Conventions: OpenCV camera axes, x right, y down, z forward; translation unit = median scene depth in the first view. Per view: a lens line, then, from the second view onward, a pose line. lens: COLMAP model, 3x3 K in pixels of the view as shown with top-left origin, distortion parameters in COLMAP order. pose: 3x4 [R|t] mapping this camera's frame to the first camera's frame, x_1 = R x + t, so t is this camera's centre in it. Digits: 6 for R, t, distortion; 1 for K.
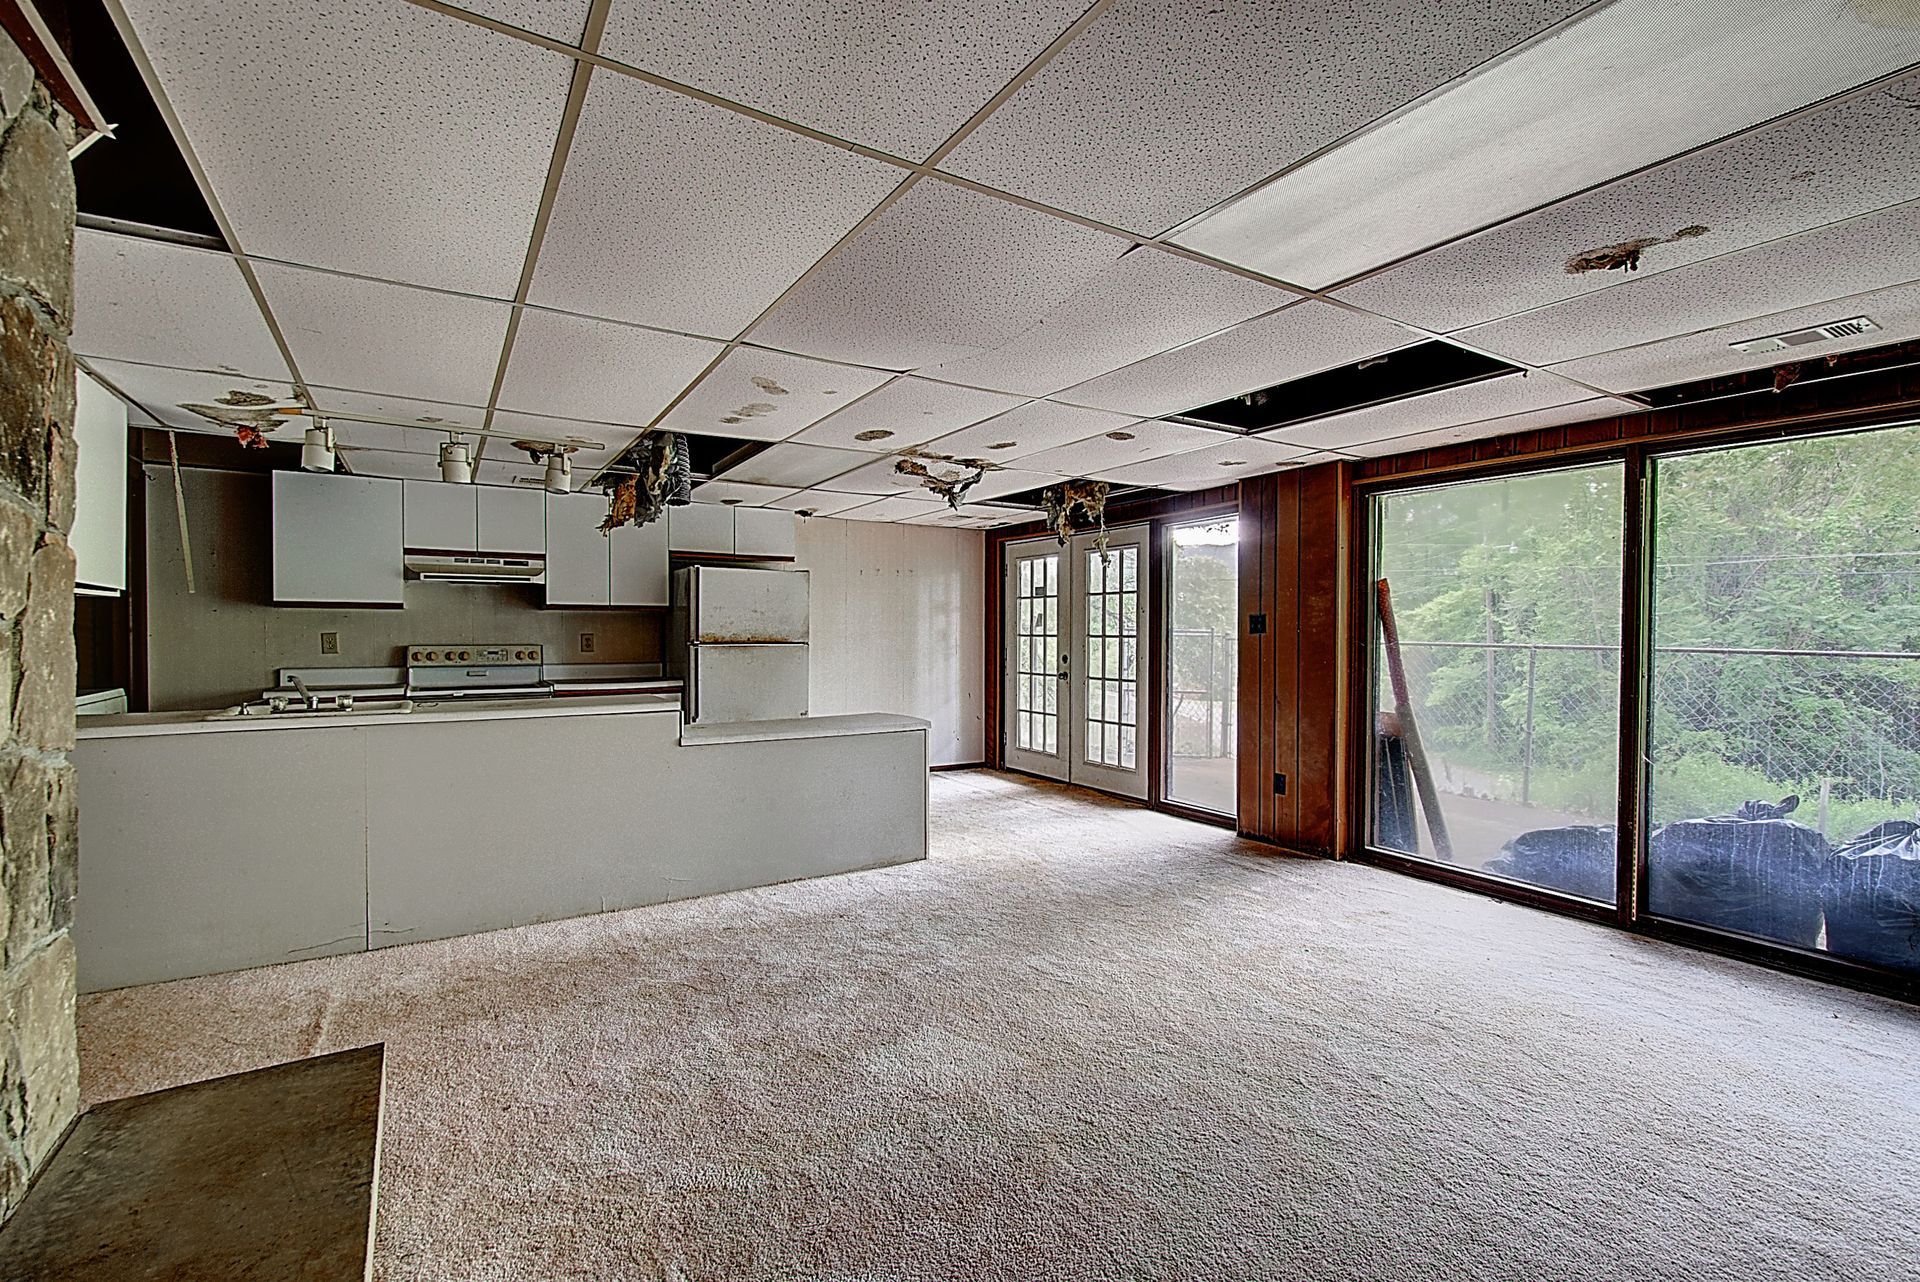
lens RADIAL K [[852.3, 0, 958.4], [0, 852.3, 646.2], [0, 0, 1]] dist [0.006110, -0.005218]
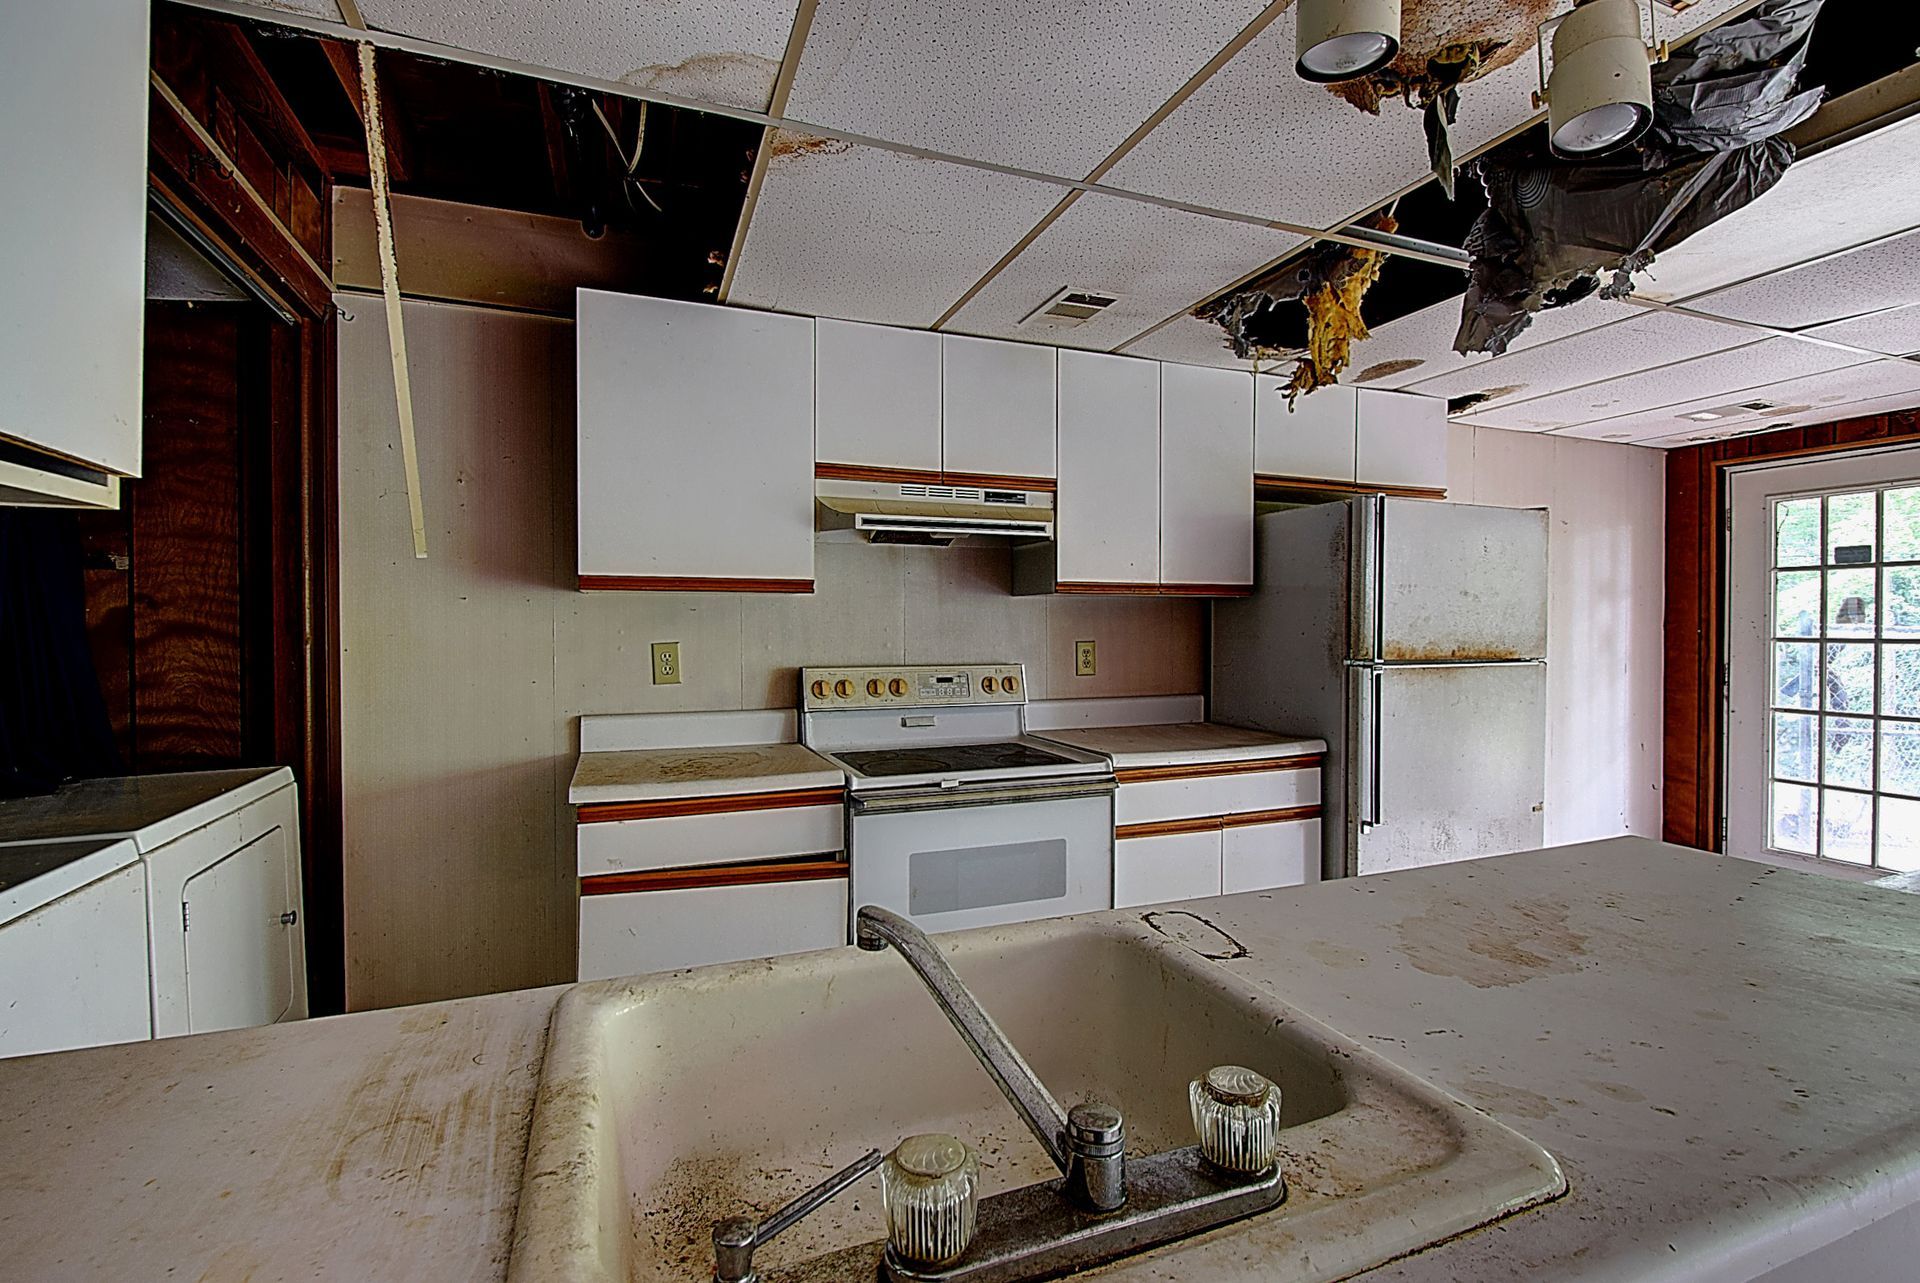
lens RADIAL K [[852.3, 0, 944.1], [0, 852.3, 633.7], [0, 0, 1]] dist [0.006110, -0.005218]
pose [[0.982155, -0.001298, -0.188067, -0.474970], [-0.000609, 0.999949, -0.010080, -0.015311], [0.188071, 0.010014, 0.982104, 0.533970]]
